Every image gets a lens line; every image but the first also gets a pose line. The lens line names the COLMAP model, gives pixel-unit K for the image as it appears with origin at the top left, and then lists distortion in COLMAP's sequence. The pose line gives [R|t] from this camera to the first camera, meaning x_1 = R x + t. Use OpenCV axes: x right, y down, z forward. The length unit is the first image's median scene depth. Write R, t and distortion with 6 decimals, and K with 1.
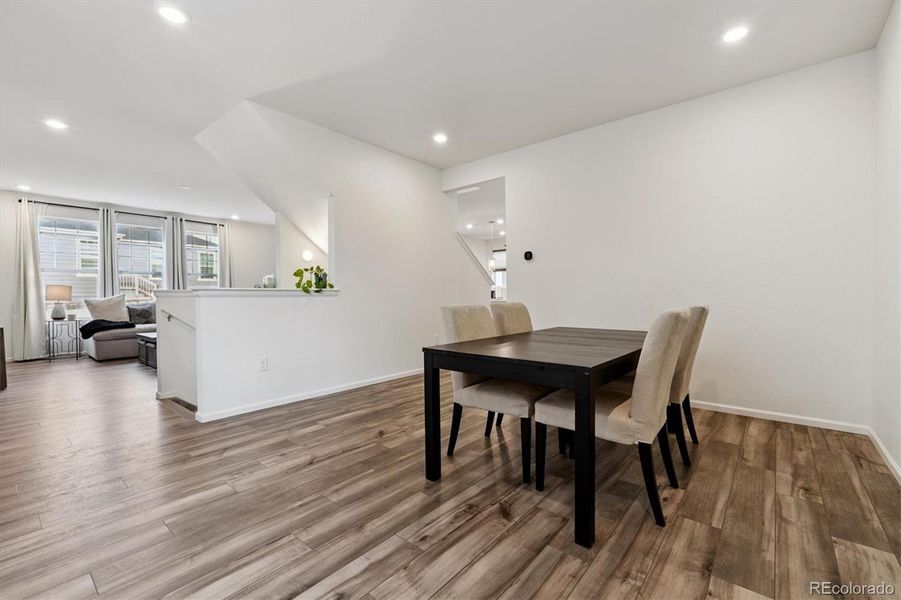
lens RADIAL K [[388.3, 0, 460.2], [0, 388.3, 302.3], [0, 0, 1]] dist [-0.005831, 0.001507]
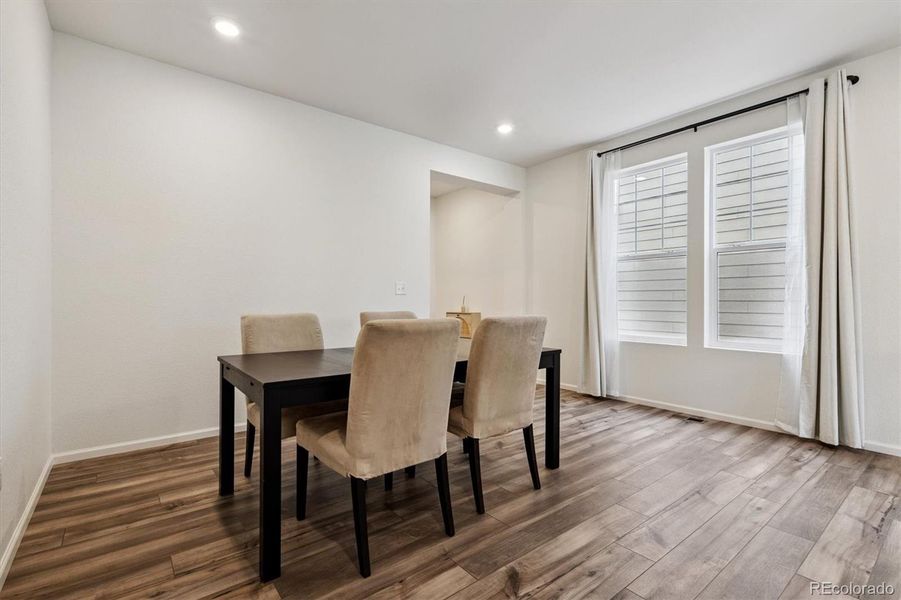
lens RADIAL K [[423.8, 0, 451.4], [0, 423.8, 302.0], [0, 0, 1]] dist [0.004197, -0.000492]
pose [[-0.975692, 0.005540, 0.219075, -0.055840], [0.011049, 0.999653, 0.023928, -0.049699], [-0.218867, 0.025767, -0.975415, 2.188367]]
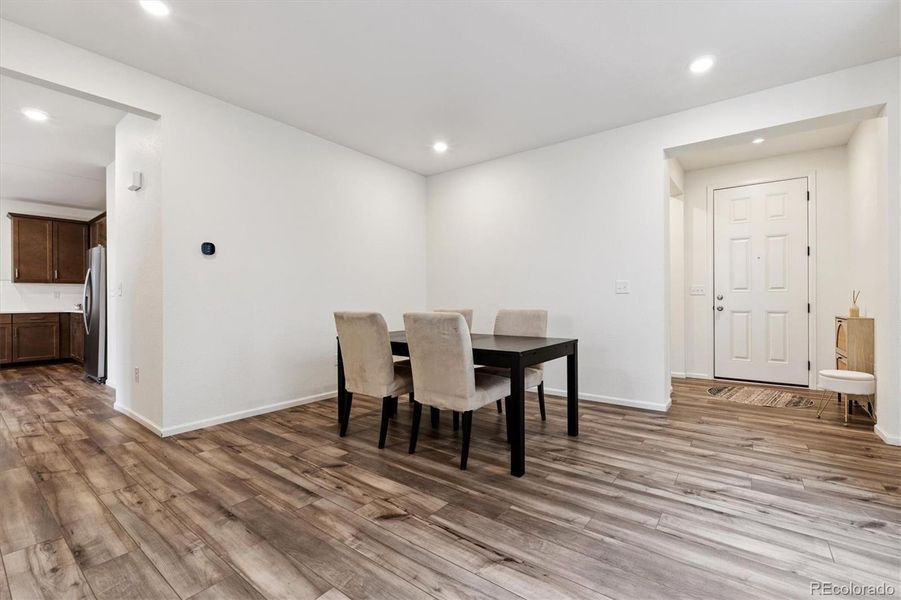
lens RADIAL K [[388.3, 0, 448.9], [0, 388.3, 304.4], [0, 0, 1]] dist [-0.005831, 0.001507]
pose [[-0.025984, -0.004689, 0.999651, -1.100237], [0.024743, 0.999680, 0.005332, -0.021215], [-0.999356, 0.024873, -0.025860, 1.180396]]
